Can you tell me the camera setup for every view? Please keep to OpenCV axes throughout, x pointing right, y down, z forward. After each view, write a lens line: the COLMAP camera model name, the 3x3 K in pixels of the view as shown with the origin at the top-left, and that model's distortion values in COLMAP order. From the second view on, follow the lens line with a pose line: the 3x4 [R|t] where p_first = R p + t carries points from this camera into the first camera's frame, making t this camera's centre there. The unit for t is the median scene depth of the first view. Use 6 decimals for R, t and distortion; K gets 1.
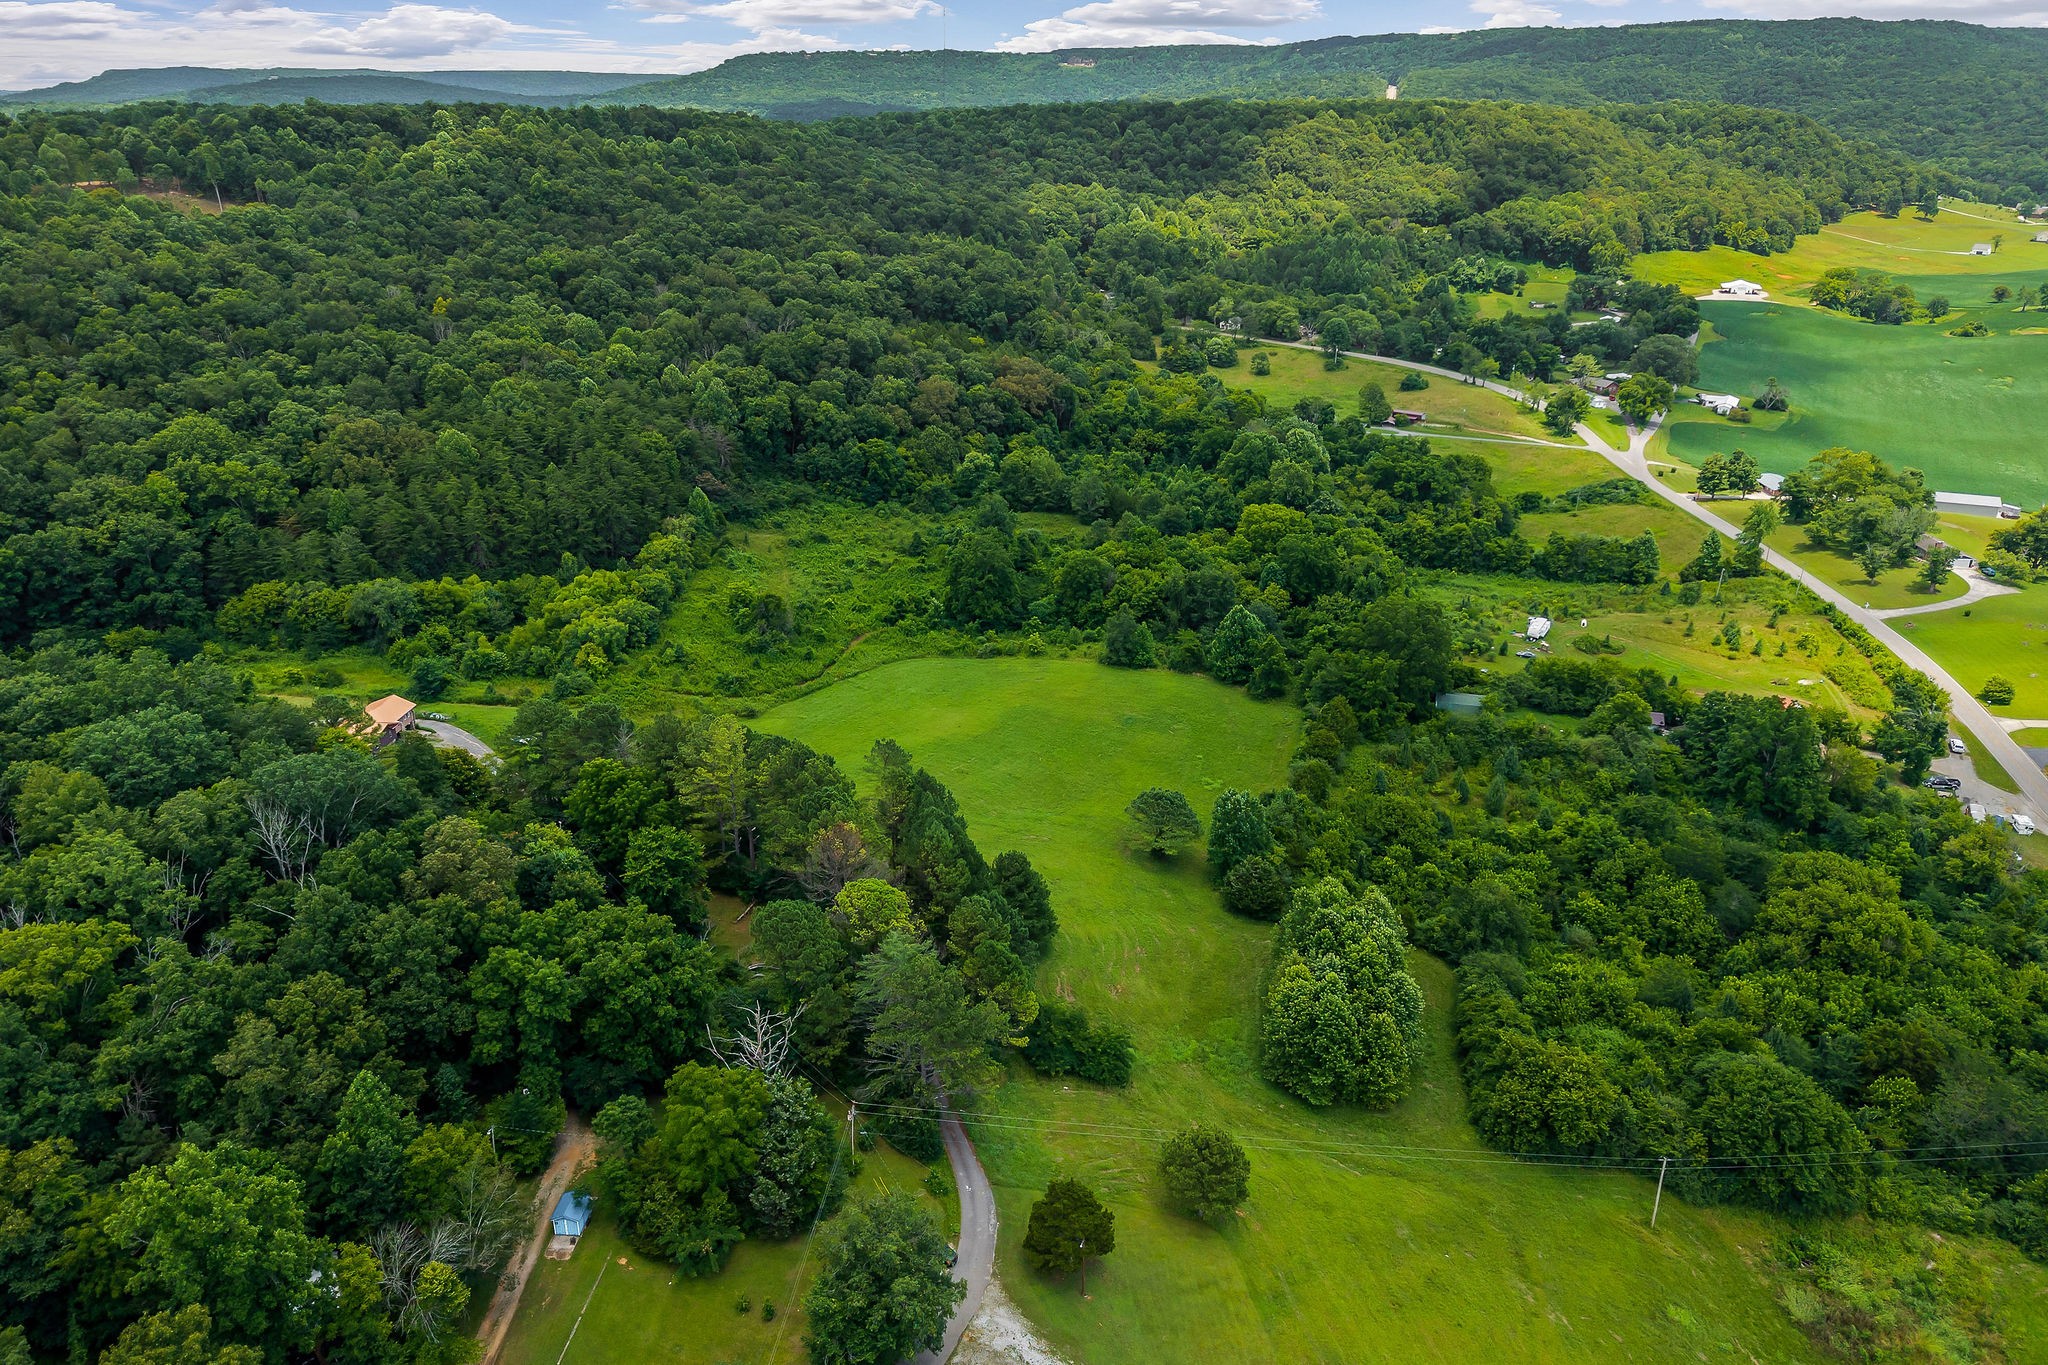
lens RADIAL K [[1369.3, 0, 1018.9], [0, 1369.3, 664.2], [0, 0, 1]] dist [0.029397, -0.027495]
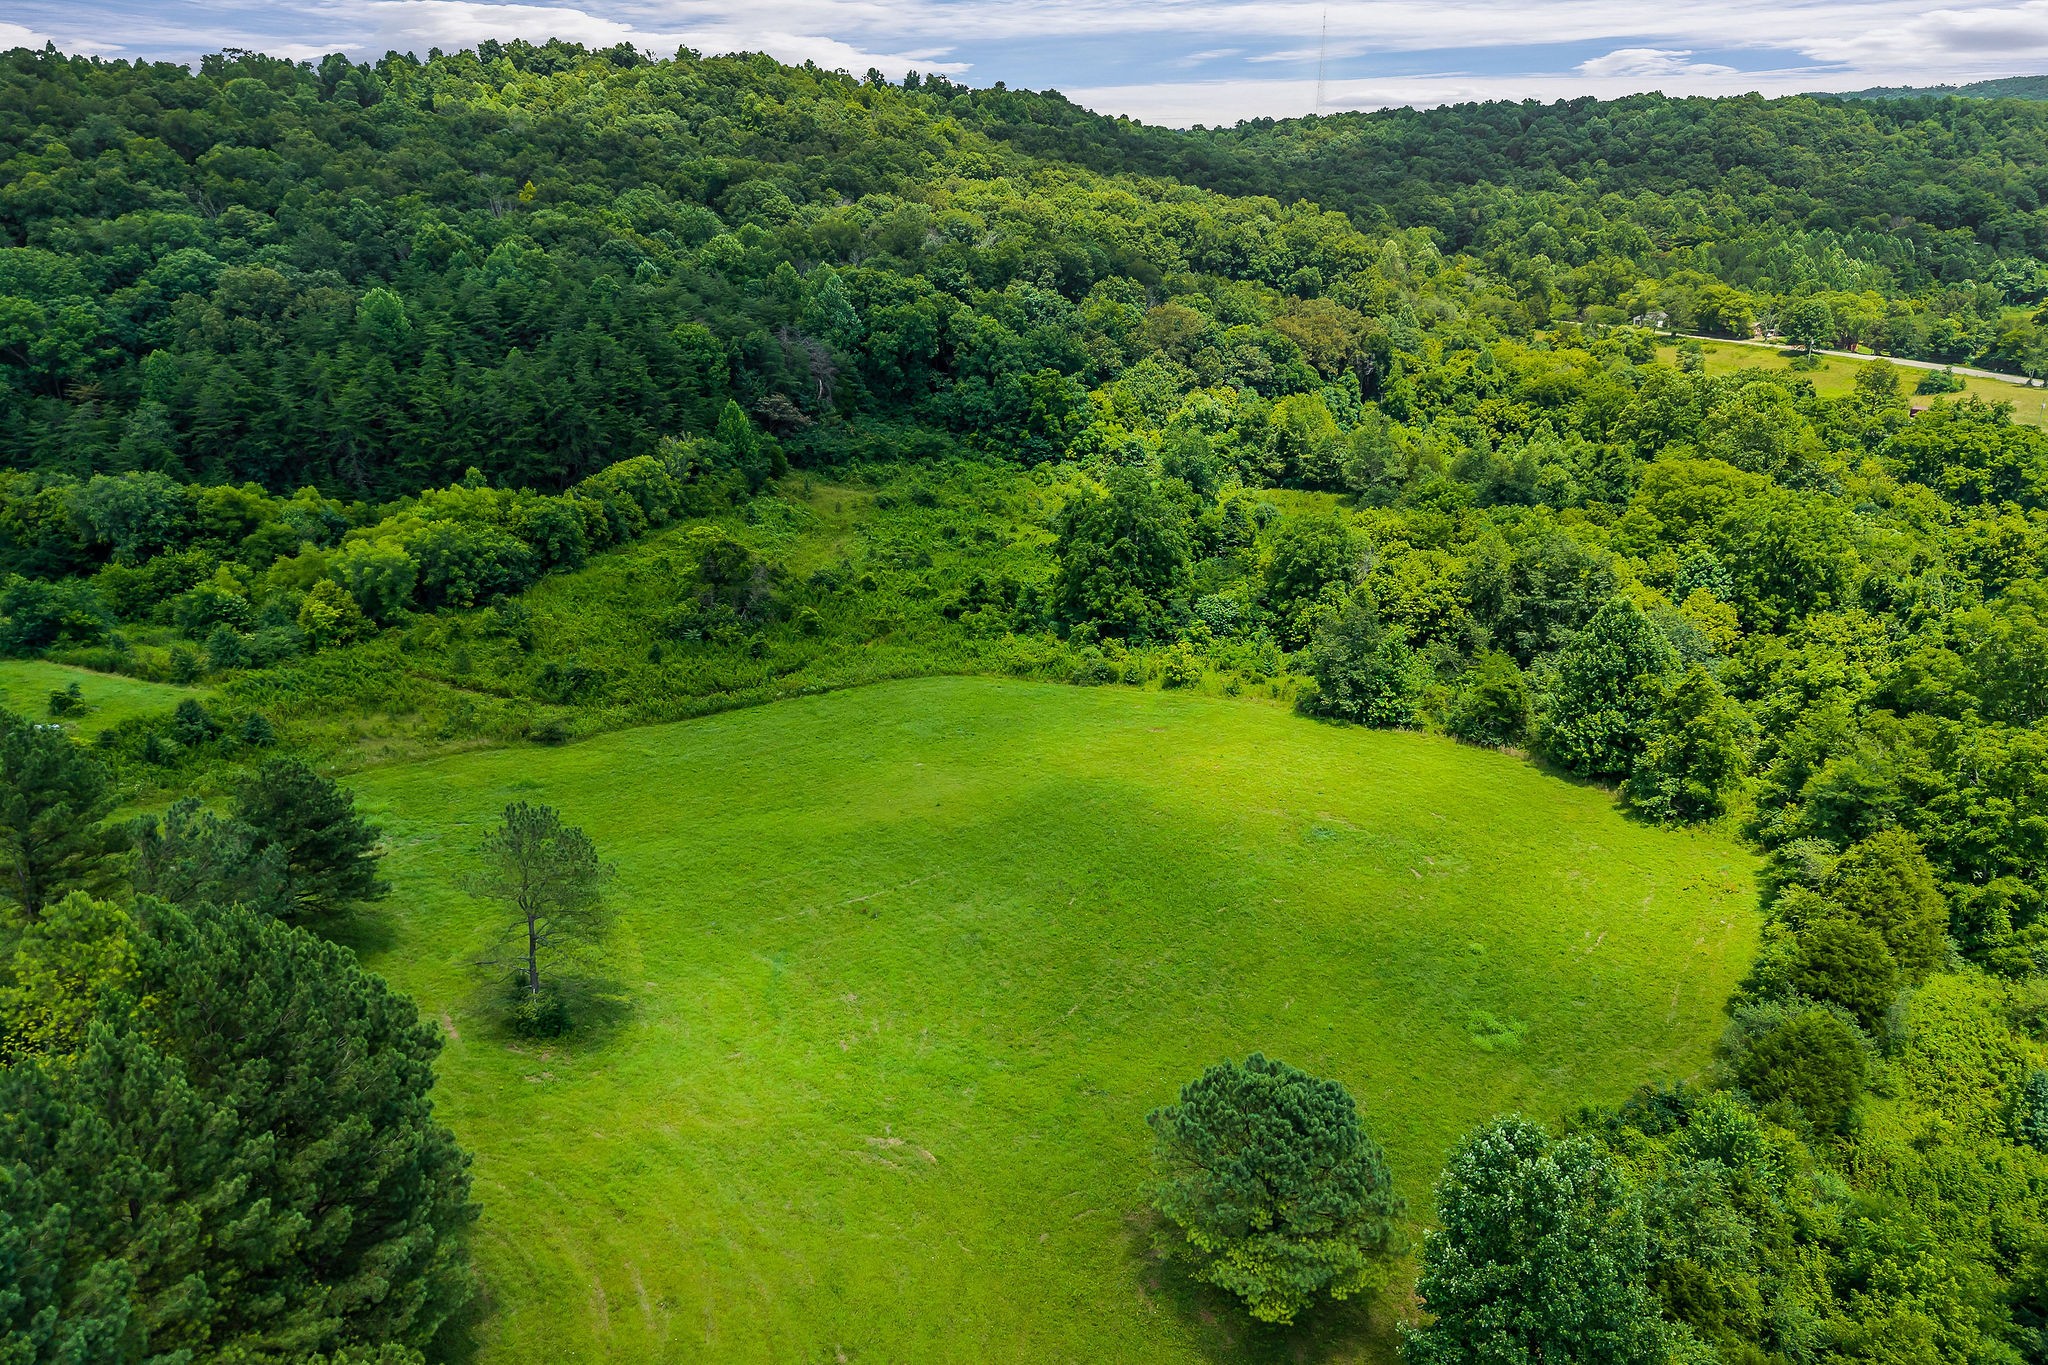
lens RADIAL K [[1357.8, 0, 1035.2], [0, 1357.8, 705.7], [0, 0, 1]] dist [0.028961, -0.033025]
pose [[0.964157, 0.087952, -0.250330, 0.071271], [-0.097854, 0.994825, -0.027362, 0.015724], [0.246628, 0.050877, 0.967774, 0.412905]]
